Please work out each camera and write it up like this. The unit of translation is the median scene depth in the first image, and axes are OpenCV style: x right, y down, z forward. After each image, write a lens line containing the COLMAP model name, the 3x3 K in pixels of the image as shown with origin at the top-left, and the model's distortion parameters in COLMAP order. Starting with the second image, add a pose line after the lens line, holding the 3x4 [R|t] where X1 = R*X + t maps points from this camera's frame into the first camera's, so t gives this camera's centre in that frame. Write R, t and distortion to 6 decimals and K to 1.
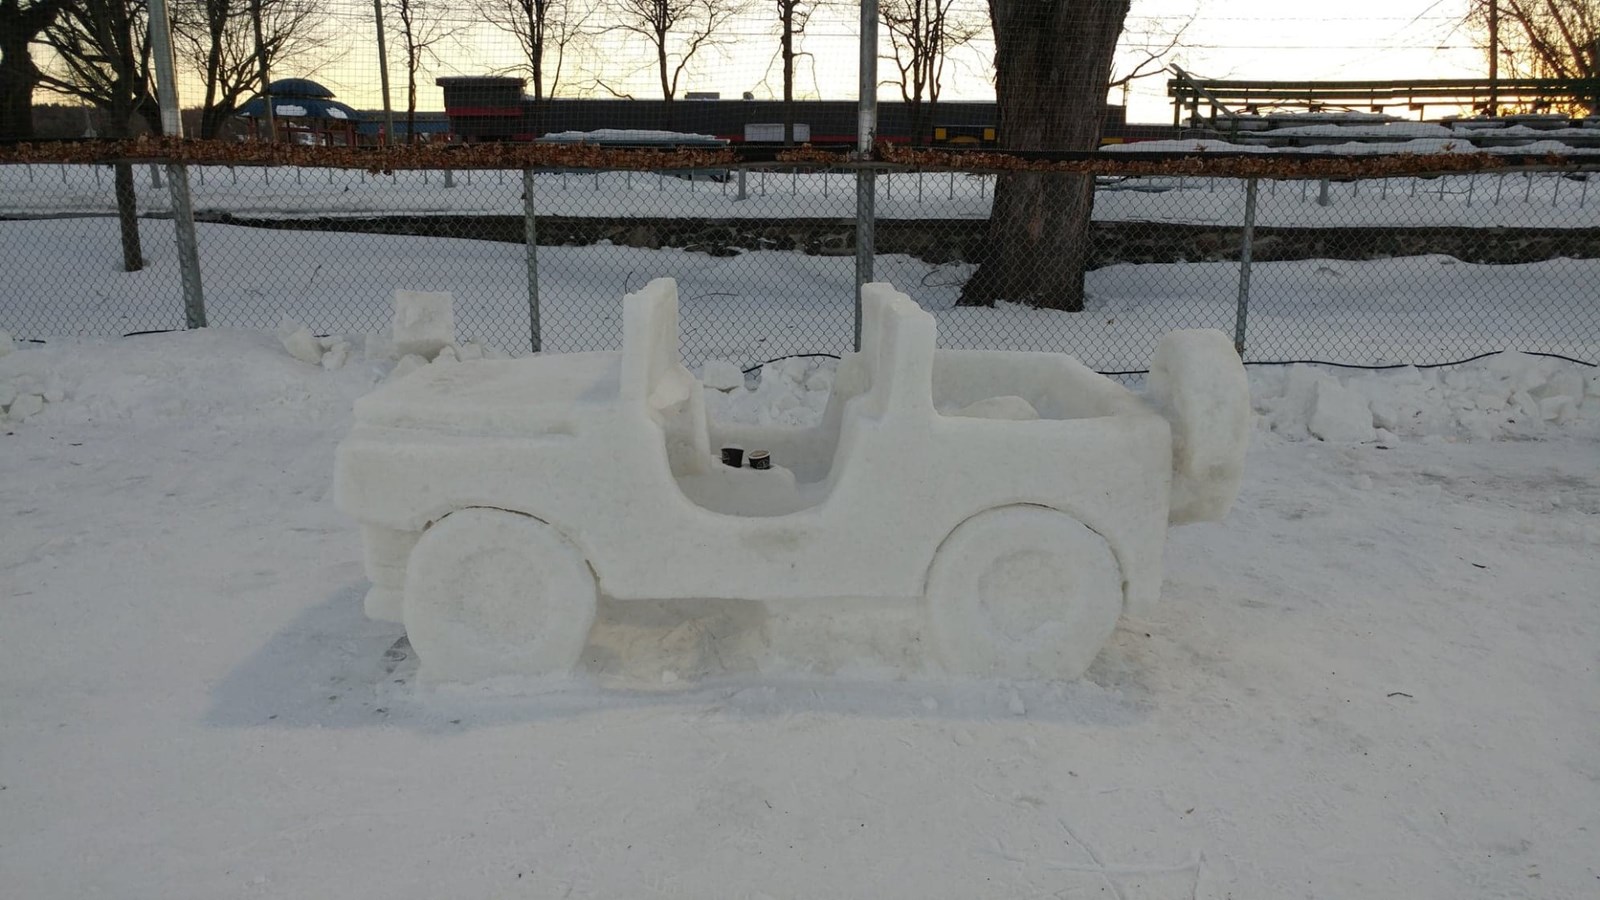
lens RADIAL K [[1141.0, 0, 804.1], [0, 1141.0, 455.1], [0, 0, 1]] dist [-0.021719, 0.038409]
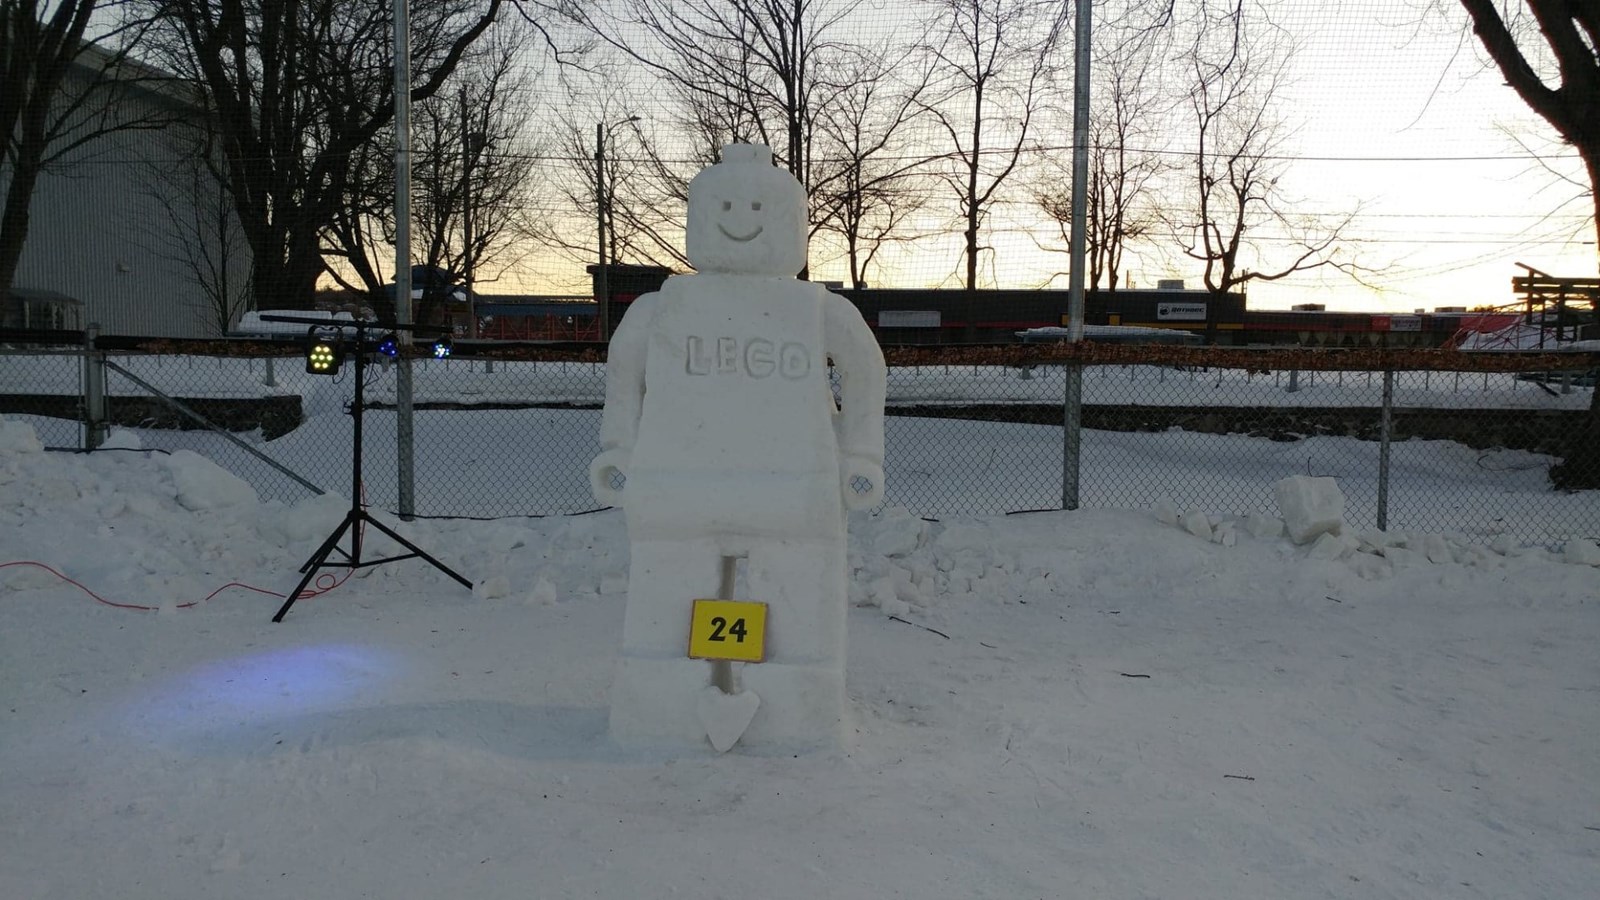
lens RADIAL K [[1141.0, 0, 804.1], [0, 1141.0, 455.1], [0, 0, 1]] dist [-0.021719, 0.038409]
pose [[0.999907, 0.003019, -0.013283, -0.514591], [-0.005006, 0.988335, -0.152210, 0.005945], [0.012668, 0.152263, 0.988259, -0.077326]]
